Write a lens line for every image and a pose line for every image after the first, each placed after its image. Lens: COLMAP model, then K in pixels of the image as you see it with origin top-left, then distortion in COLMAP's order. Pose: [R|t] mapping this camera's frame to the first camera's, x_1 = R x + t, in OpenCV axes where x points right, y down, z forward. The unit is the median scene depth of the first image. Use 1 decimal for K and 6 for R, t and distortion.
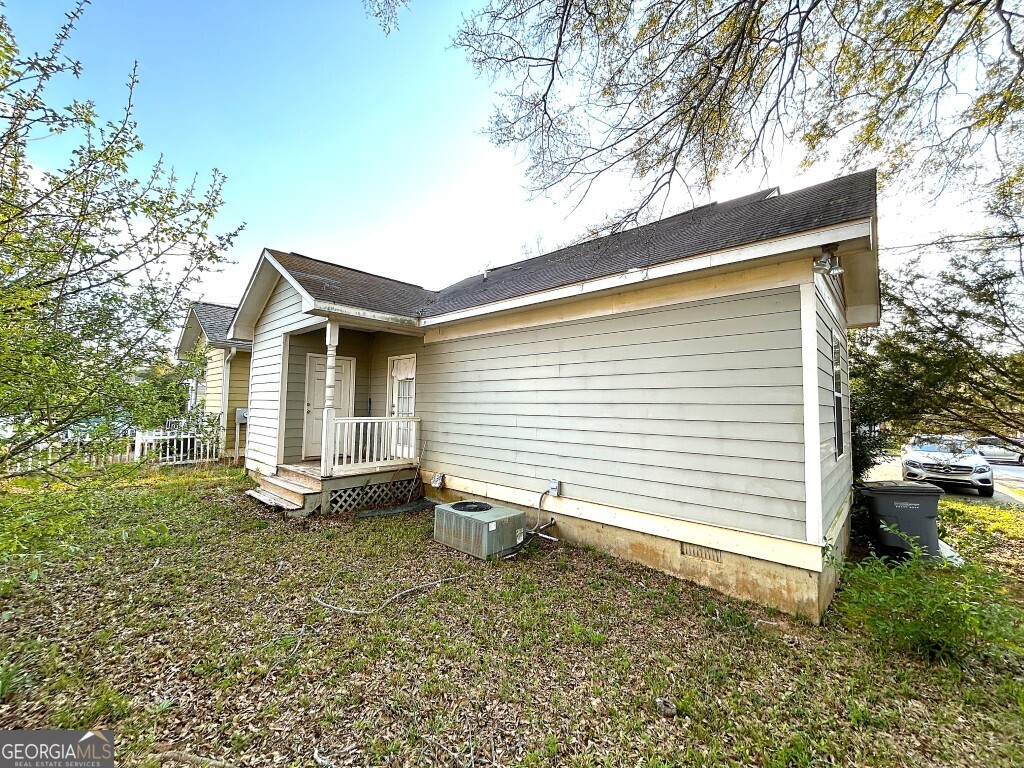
lens RADIAL K [[413.1, 0, 512.7], [0, 413.1, 381.2], [0, 0, 1]] dist [-0.000240, -0.000090]
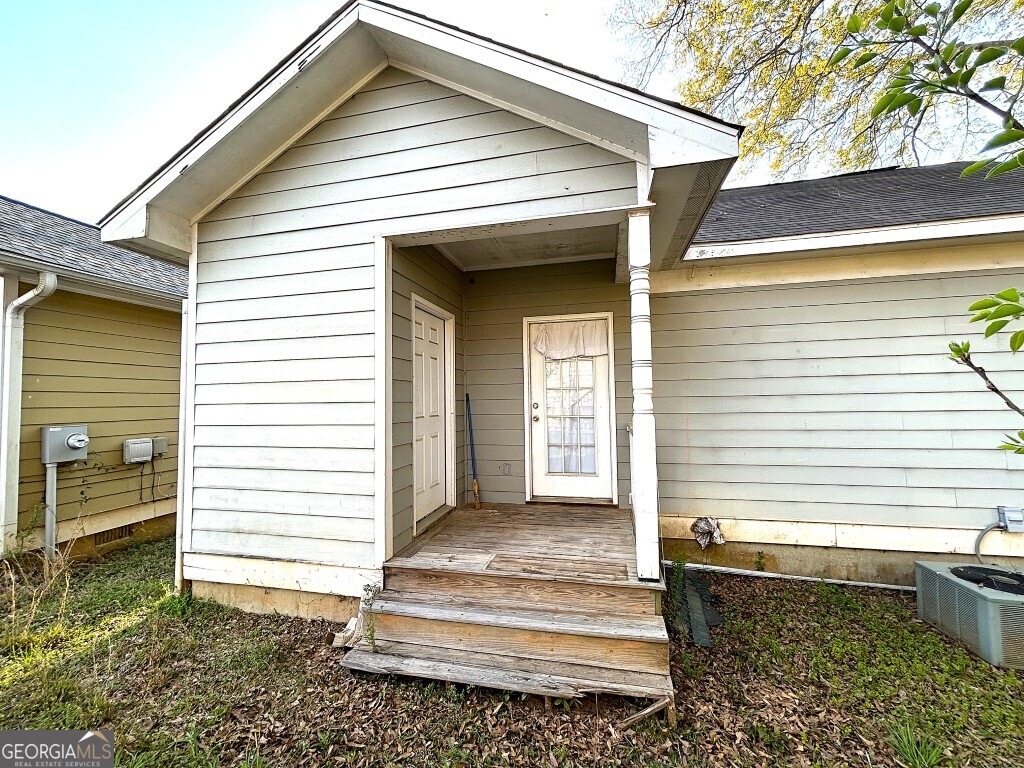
lens RADIAL K [[413.1, 0, 512.7], [0, 413.1, 381.2], [0, 0, 1]] dist [-0.000240, -0.000090]
pose [[0.870849, -0.001863, 0.491546, -0.687849], [-0.000890, 0.999985, 0.005367, 0.027030], [-0.491549, -0.005111, 0.870835, 0.620324]]
